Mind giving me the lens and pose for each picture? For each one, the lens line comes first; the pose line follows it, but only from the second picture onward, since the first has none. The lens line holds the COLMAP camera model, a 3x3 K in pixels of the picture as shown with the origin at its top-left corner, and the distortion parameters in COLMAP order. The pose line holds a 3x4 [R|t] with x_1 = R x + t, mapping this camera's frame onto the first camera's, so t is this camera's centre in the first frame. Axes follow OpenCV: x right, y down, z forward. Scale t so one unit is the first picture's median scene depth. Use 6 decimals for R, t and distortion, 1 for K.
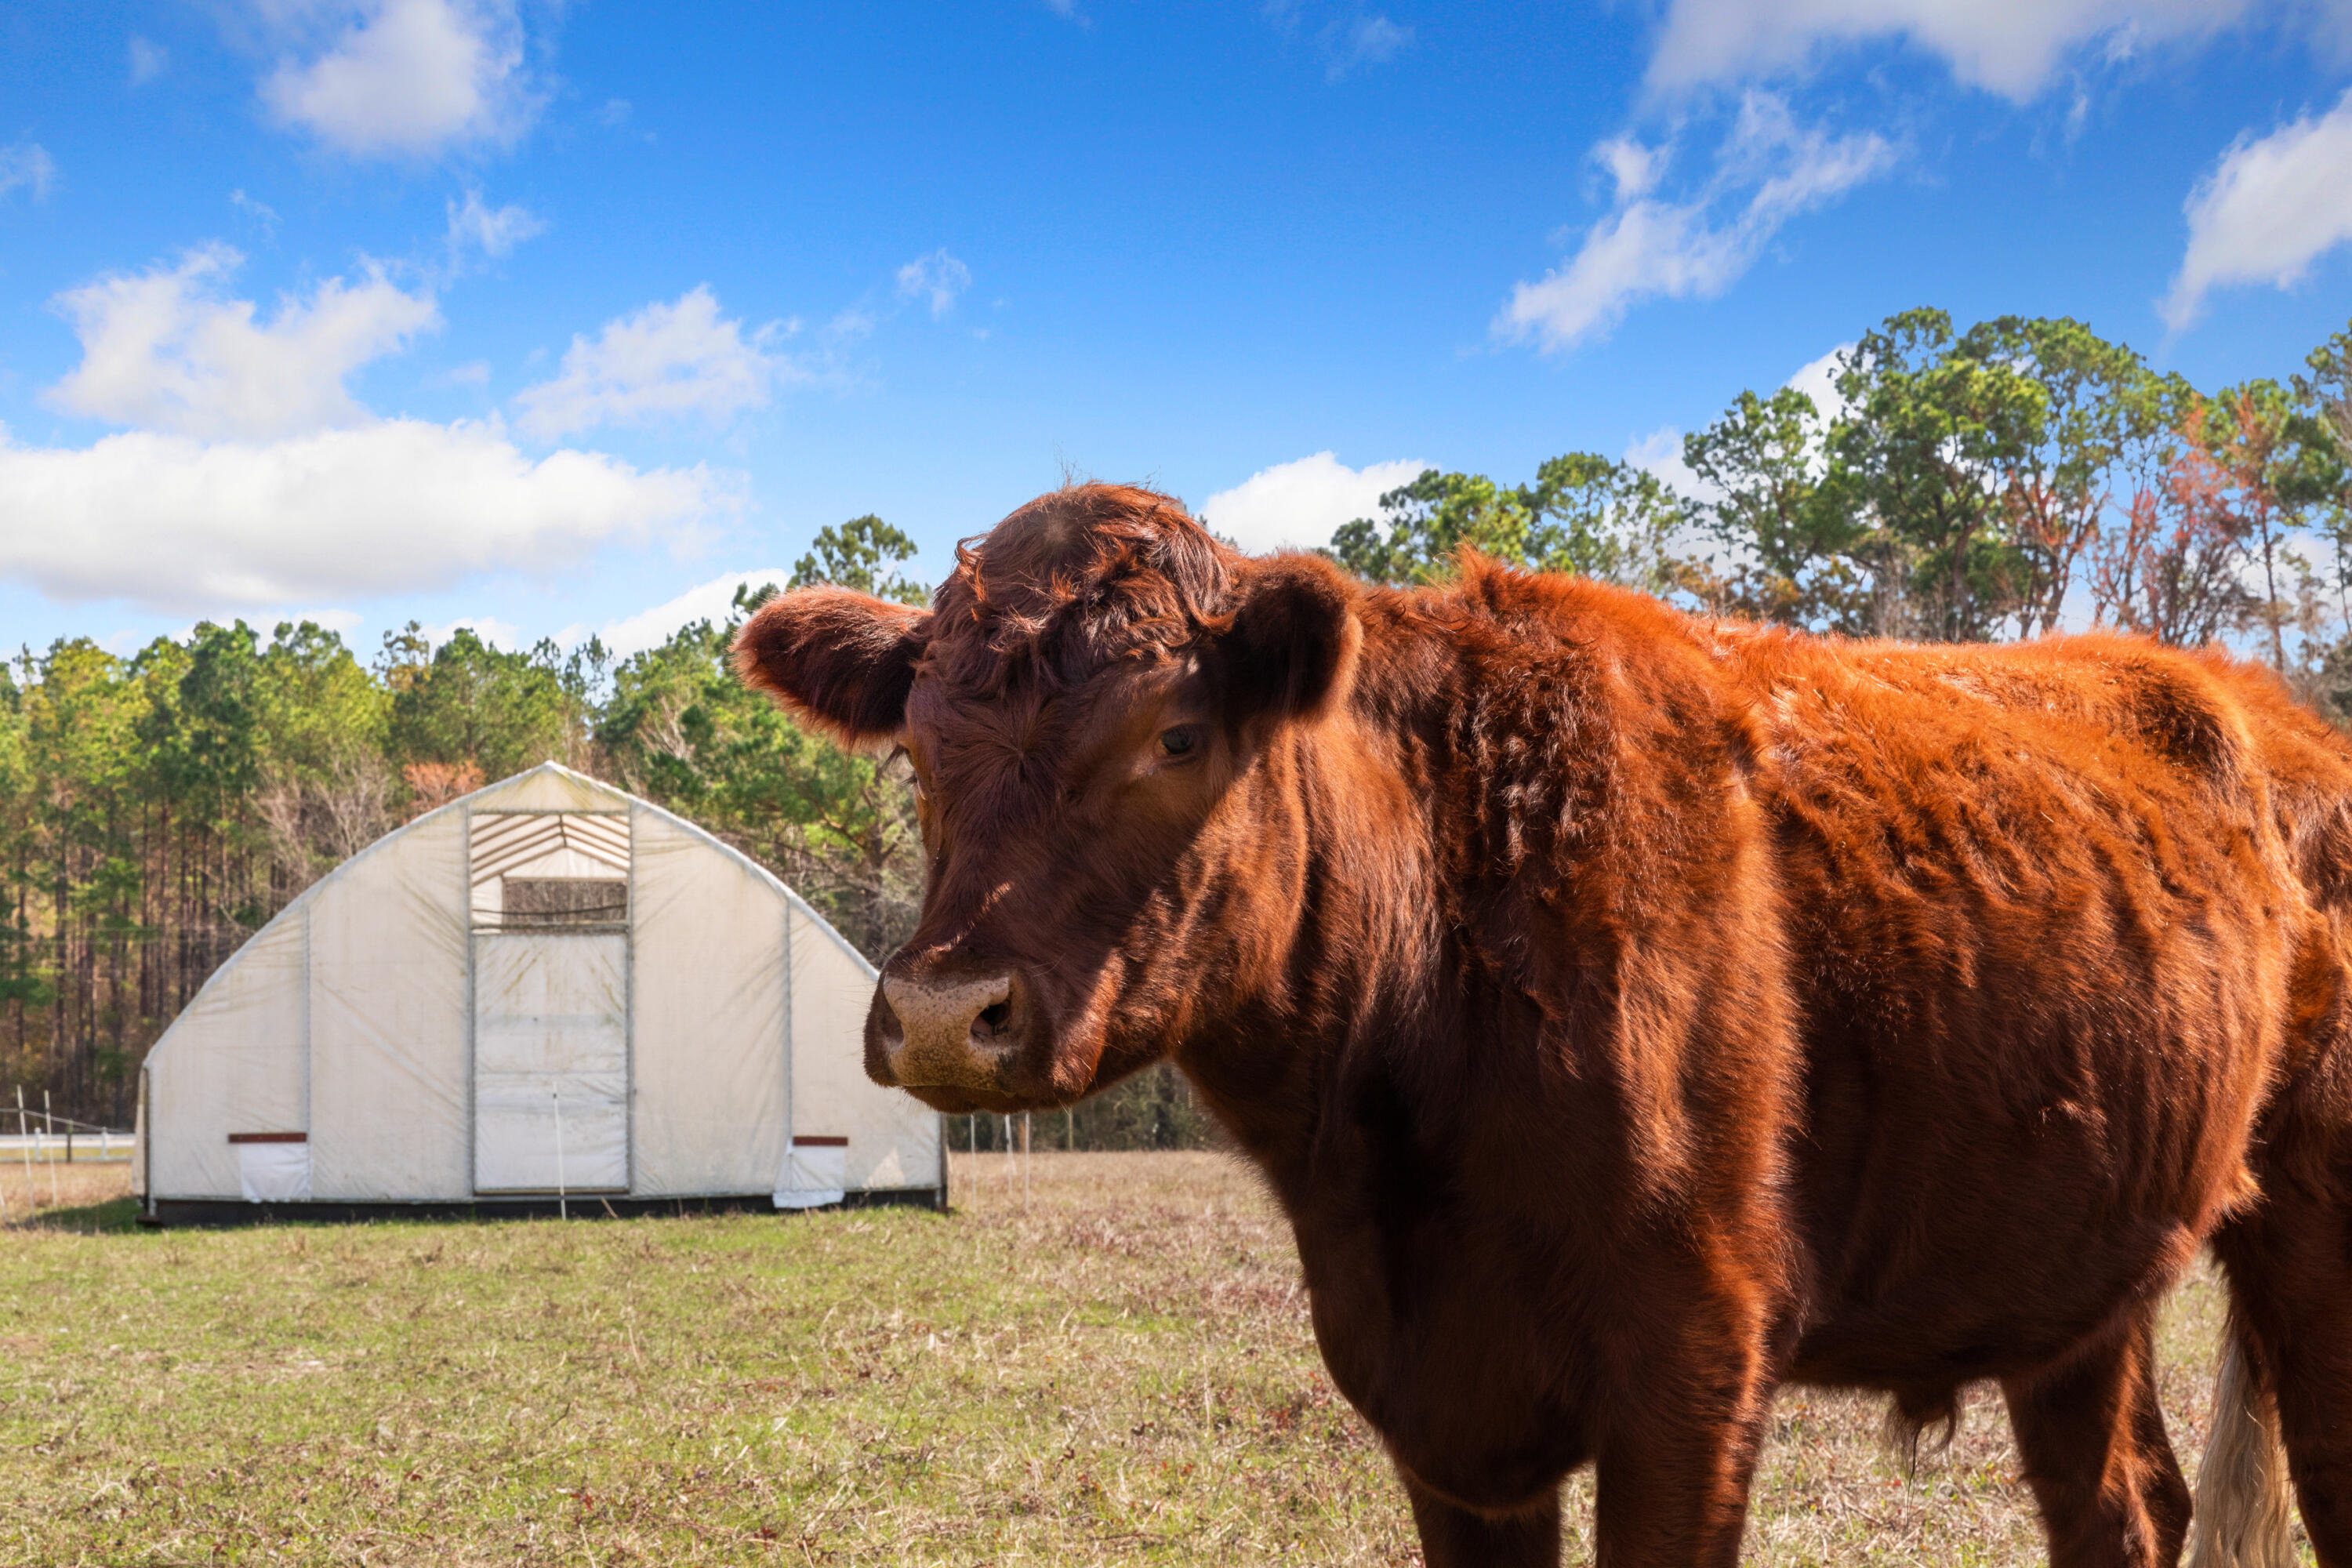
lens RADIAL K [[5034.2, 0, 1176.5], [0, 5034.2, 787.7], [0, 0, 1]] dist [0.025144, 0.000000]
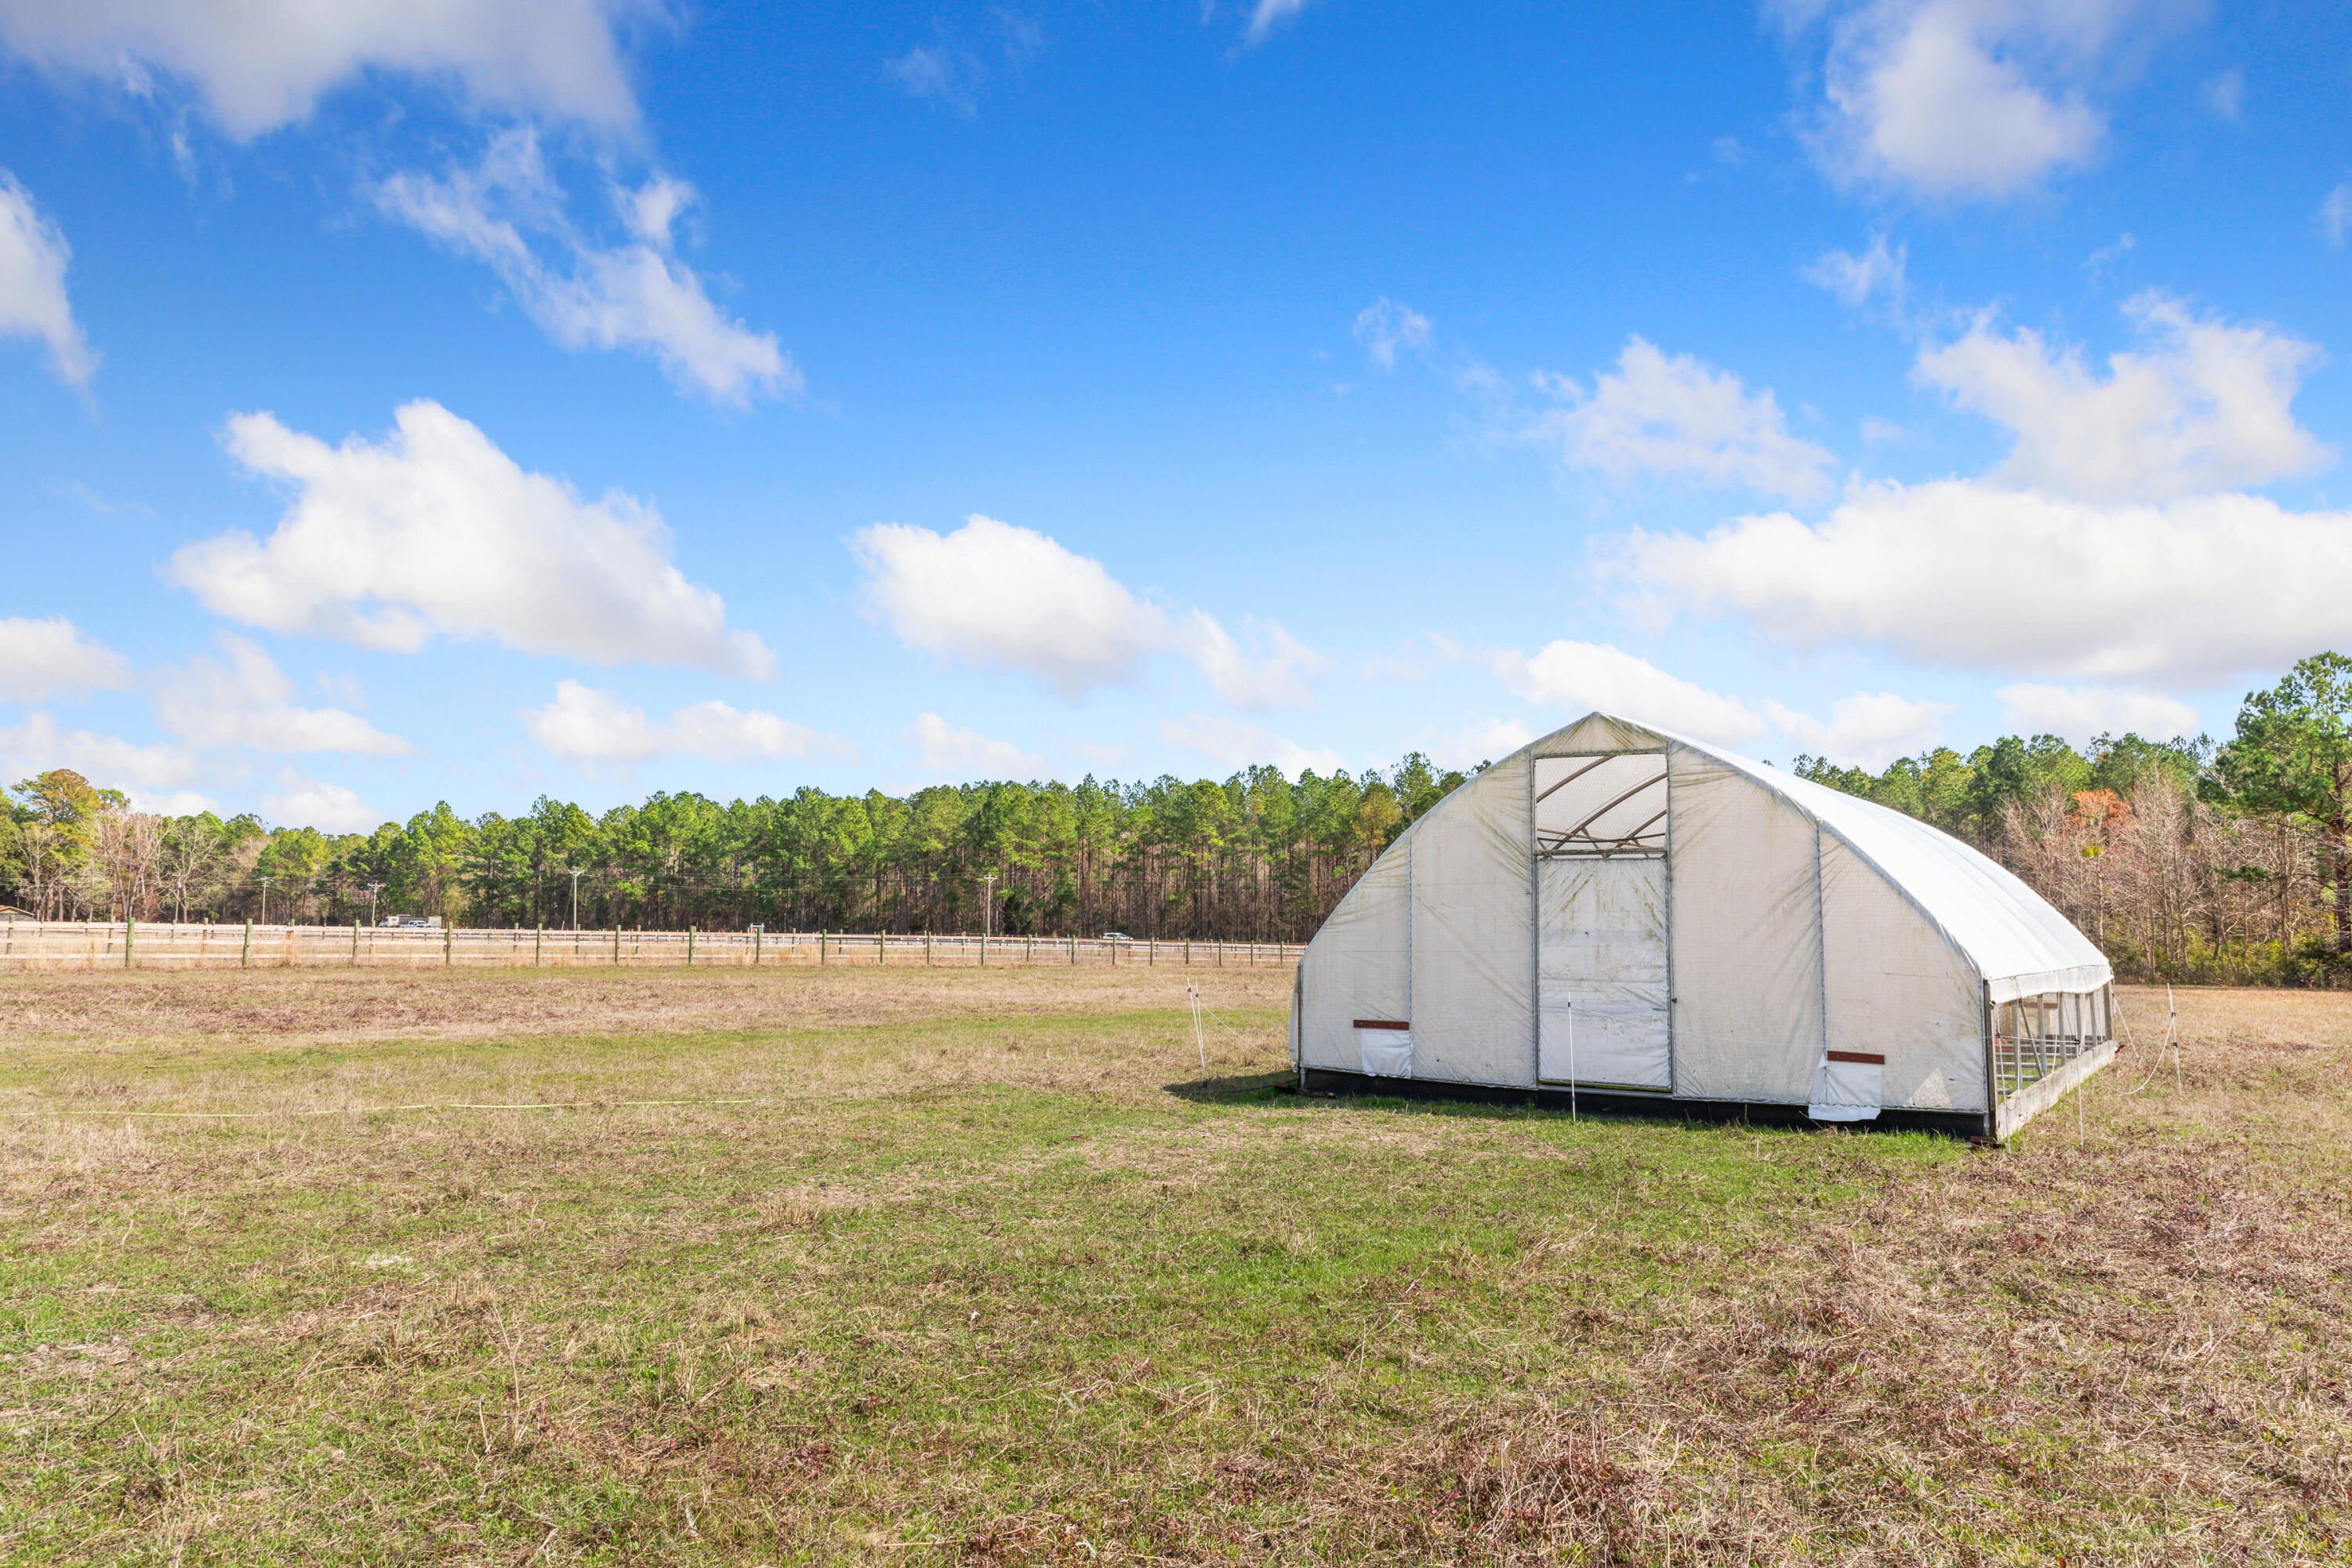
lens RADIAL K [[1575.5, 0, 1173.4], [0, 1575.5, 780.3], [0, 0, 1]] dist [0.002940, -0.001246]
pose [[0.735942, -0.043932, -0.675618, 0.047502], [0.022492, 0.998928, -0.040456, 0.023389], [0.676671, 0.014577, 0.736141, 0.667930]]
